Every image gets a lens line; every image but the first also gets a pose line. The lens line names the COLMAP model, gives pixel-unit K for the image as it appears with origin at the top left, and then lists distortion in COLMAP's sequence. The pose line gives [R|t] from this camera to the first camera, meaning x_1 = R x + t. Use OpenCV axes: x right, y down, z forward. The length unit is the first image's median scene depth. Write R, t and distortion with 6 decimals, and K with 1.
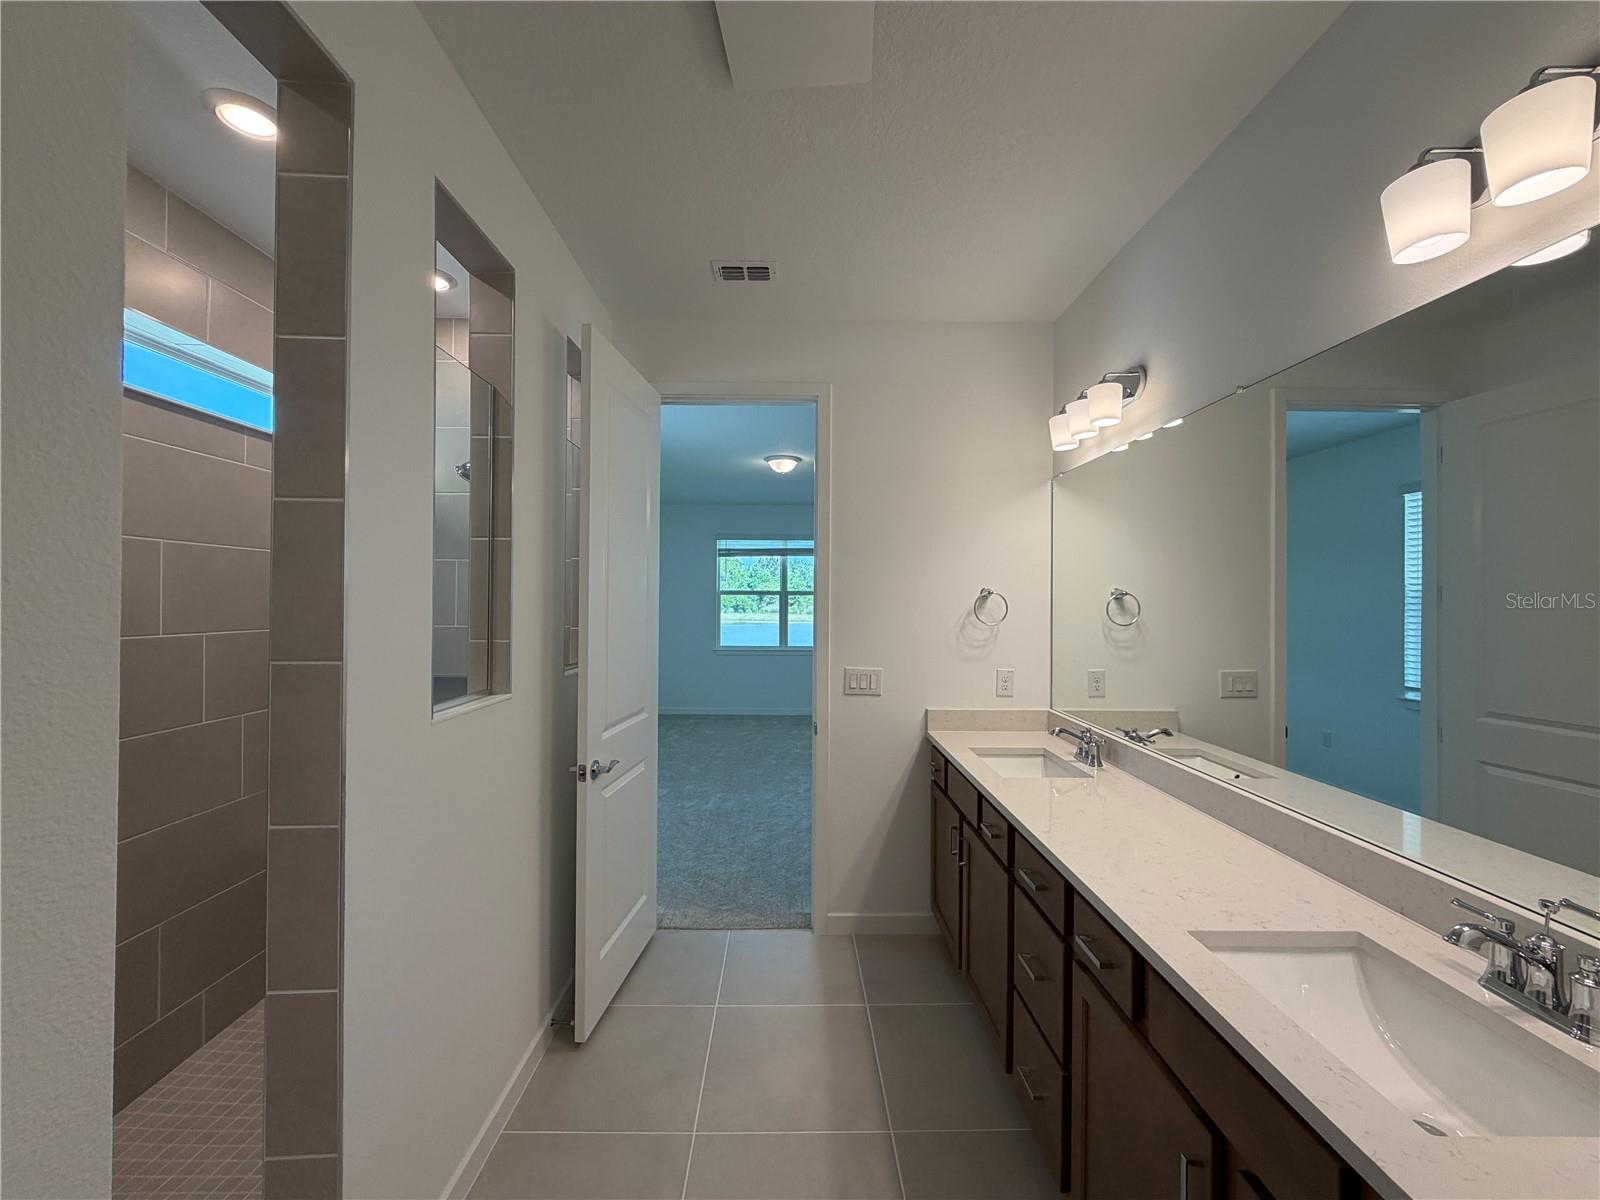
lens RADIAL K [[635.6, 0, 789.3], [0, 635.6, 601.3], [0, 0, 1]] dist [0.001433, -0.000188]
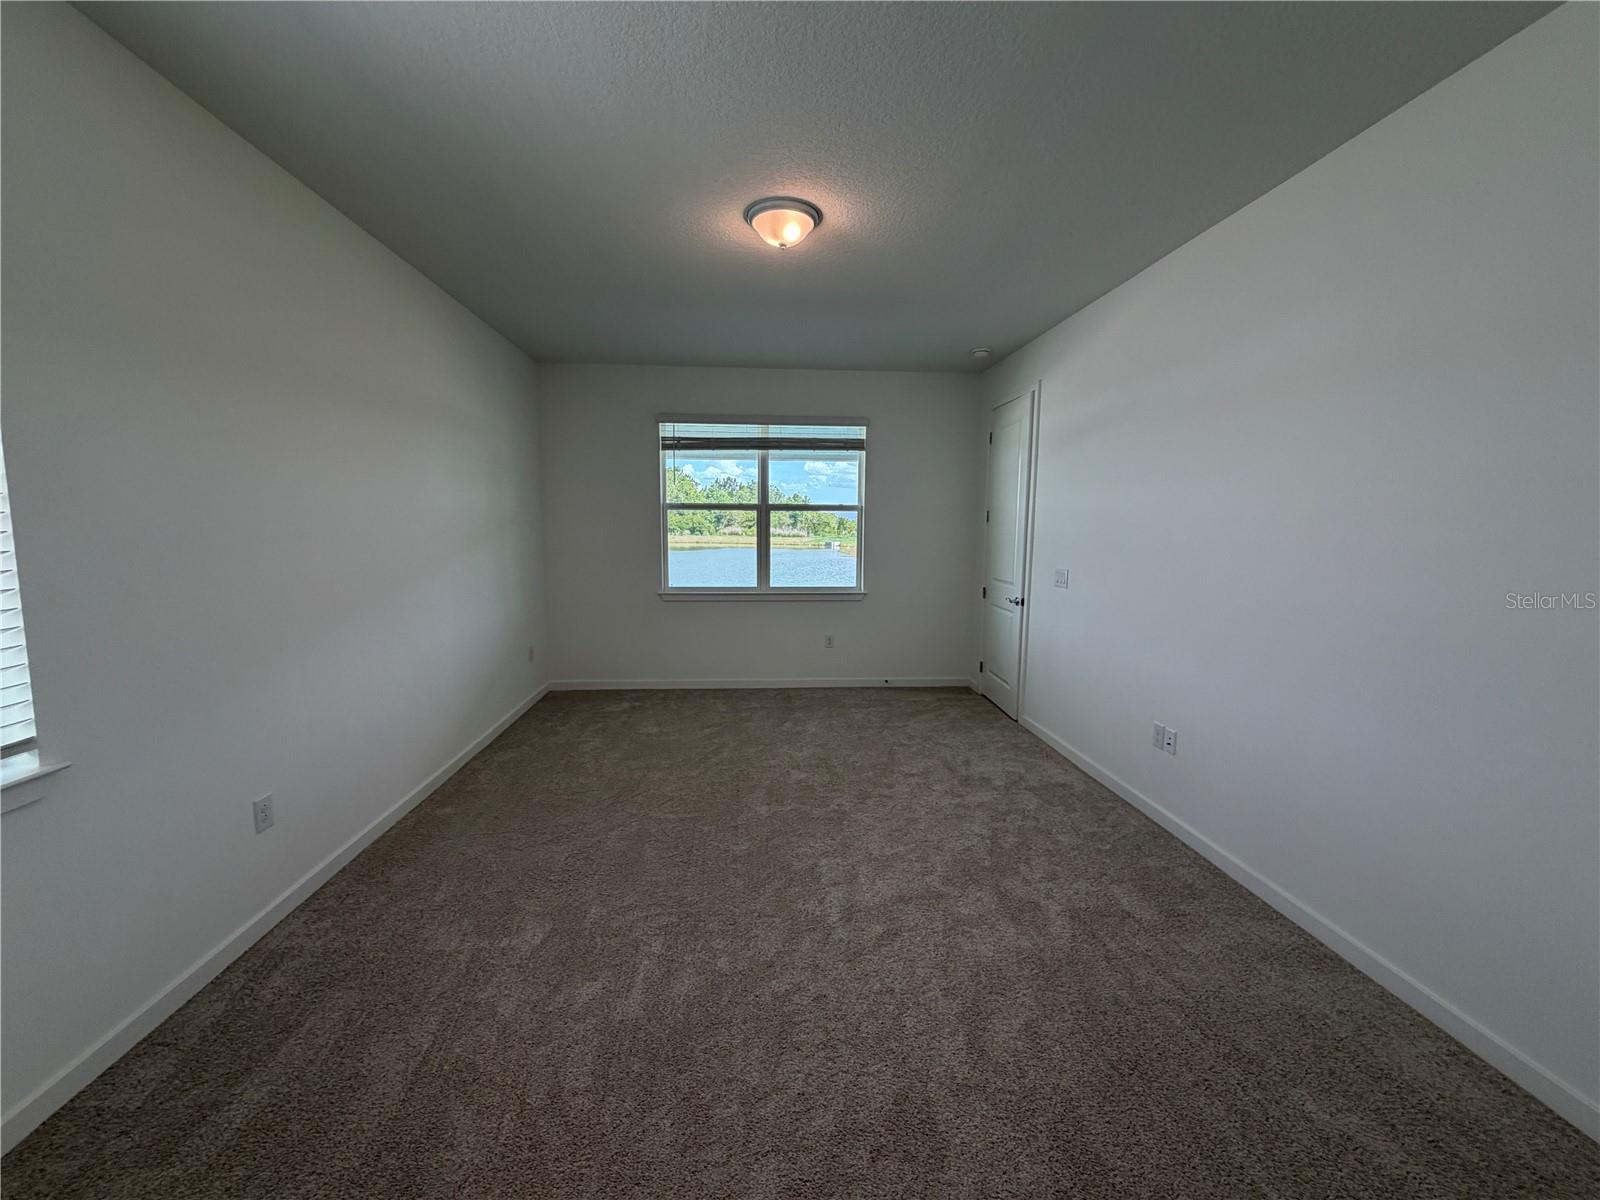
lens RADIAL K [[635.6, 0, 789.3], [0, 635.6, 601.3], [0, 0, 1]] dist [0.001433, -0.000188]
pose [[0.997806, -0.008264, 0.065685, -0.026346], [0.000200, 0.992549, 0.121845, 0.003714], [-0.066202, -0.121564, 0.990373, 0.334155]]
